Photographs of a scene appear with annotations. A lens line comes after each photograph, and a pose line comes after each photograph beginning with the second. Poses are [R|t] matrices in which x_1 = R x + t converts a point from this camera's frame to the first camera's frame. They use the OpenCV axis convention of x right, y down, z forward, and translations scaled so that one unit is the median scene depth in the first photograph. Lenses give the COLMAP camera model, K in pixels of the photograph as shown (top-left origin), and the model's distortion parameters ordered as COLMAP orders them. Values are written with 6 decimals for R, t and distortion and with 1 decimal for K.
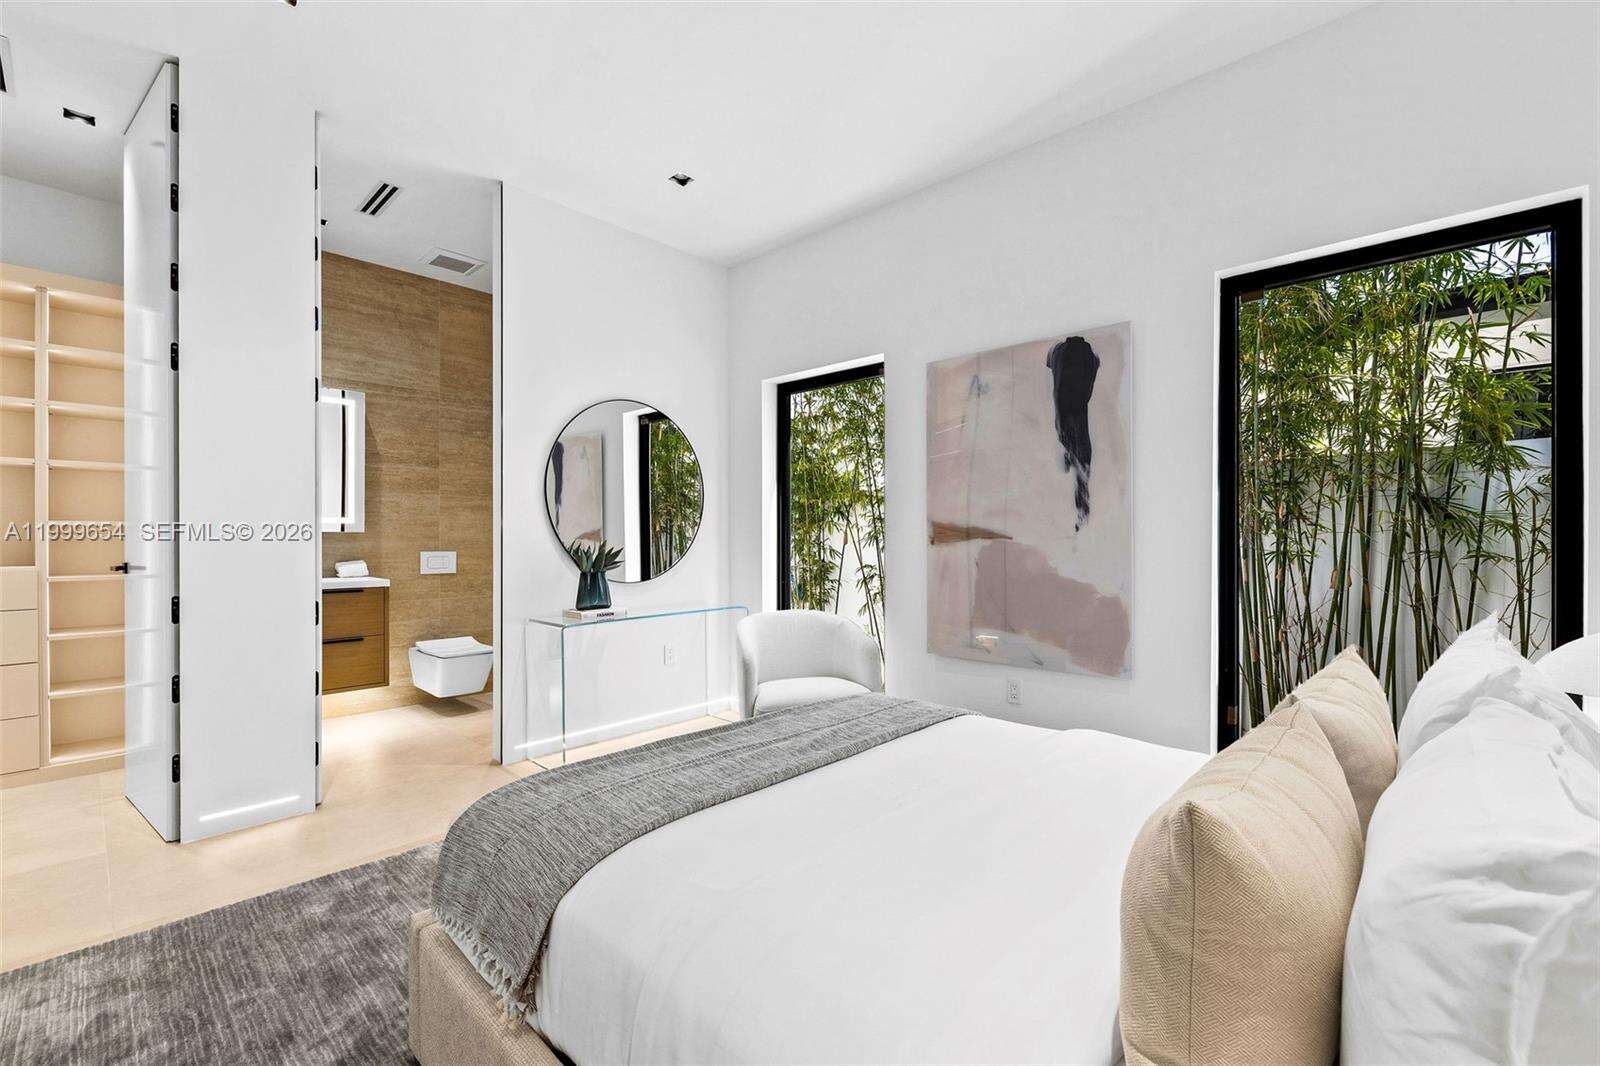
lens RADIAL K [[681.0, 0, 804.9], [0, 681.0, 536.8], [0, 0, 1]] dist [-0.000212, -0.002266]
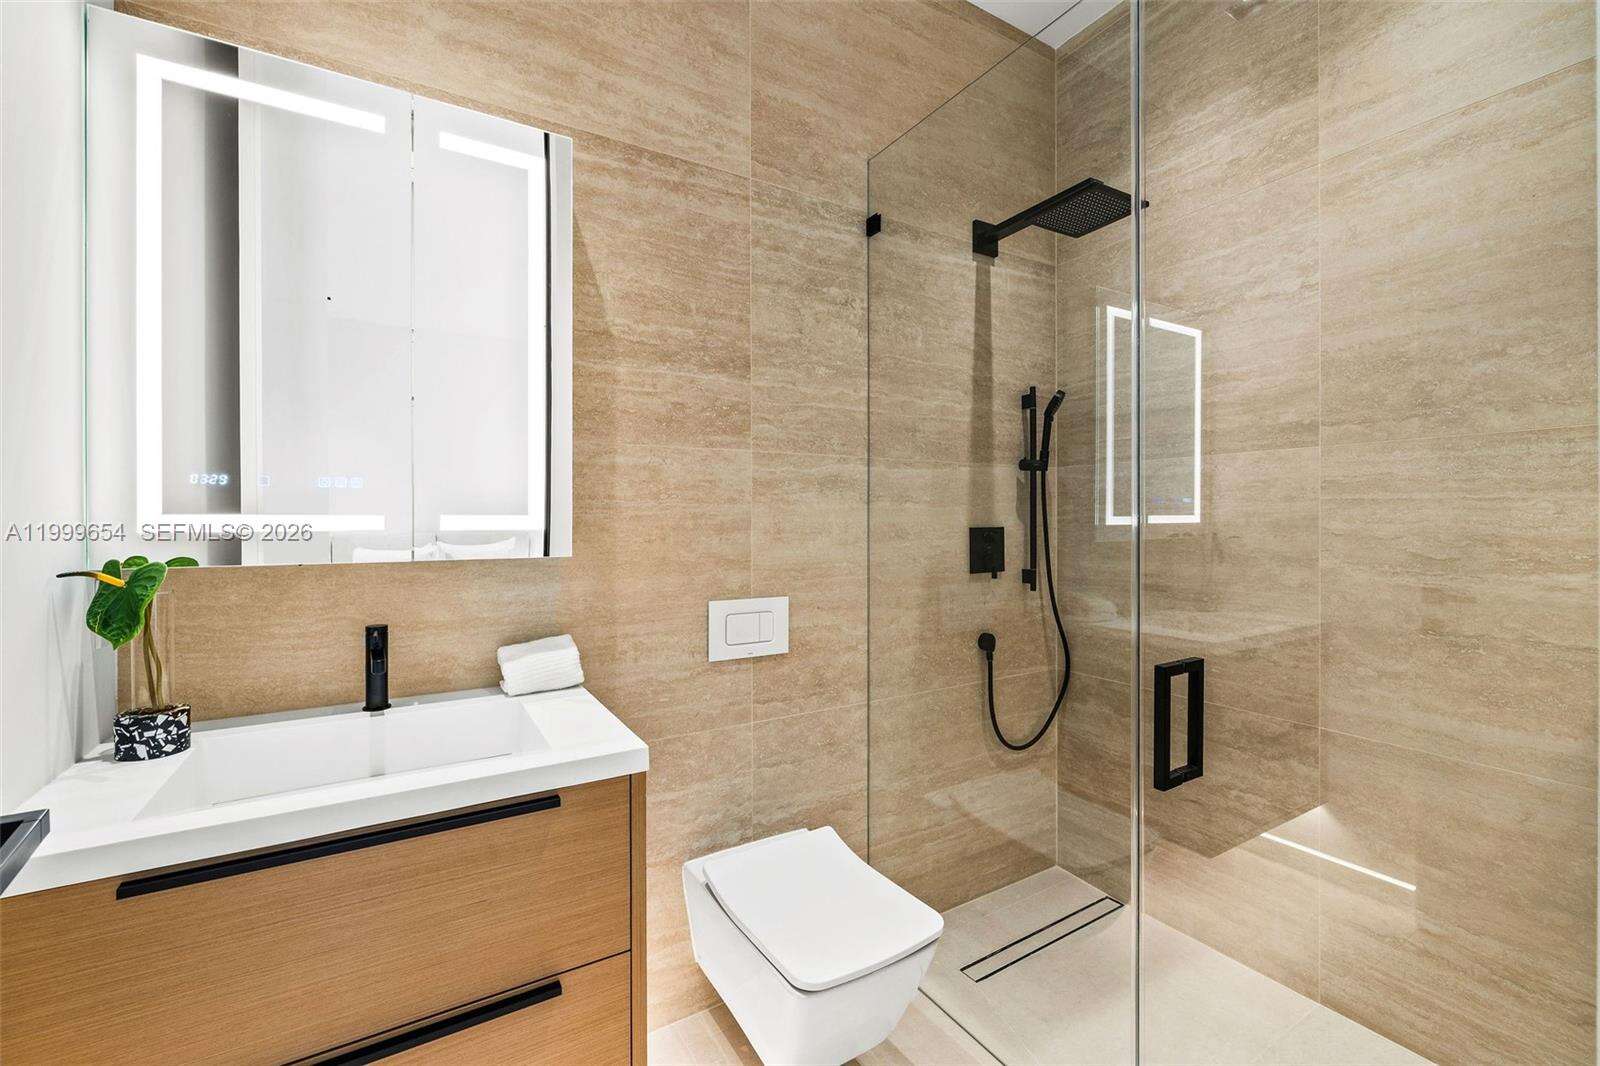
lens RADIAL K [[681.0, 0, 800.6], [0, 681.0, 526.9], [0, 0, 1]] dist [-0.000212, -0.002266]
pose [[0.956536, 0.004288, -0.291581, -0.406020], [-0.001116, 0.999938, 0.011044, -0.022513], [0.291611, -0.010238, 0.956482, 0.655240]]
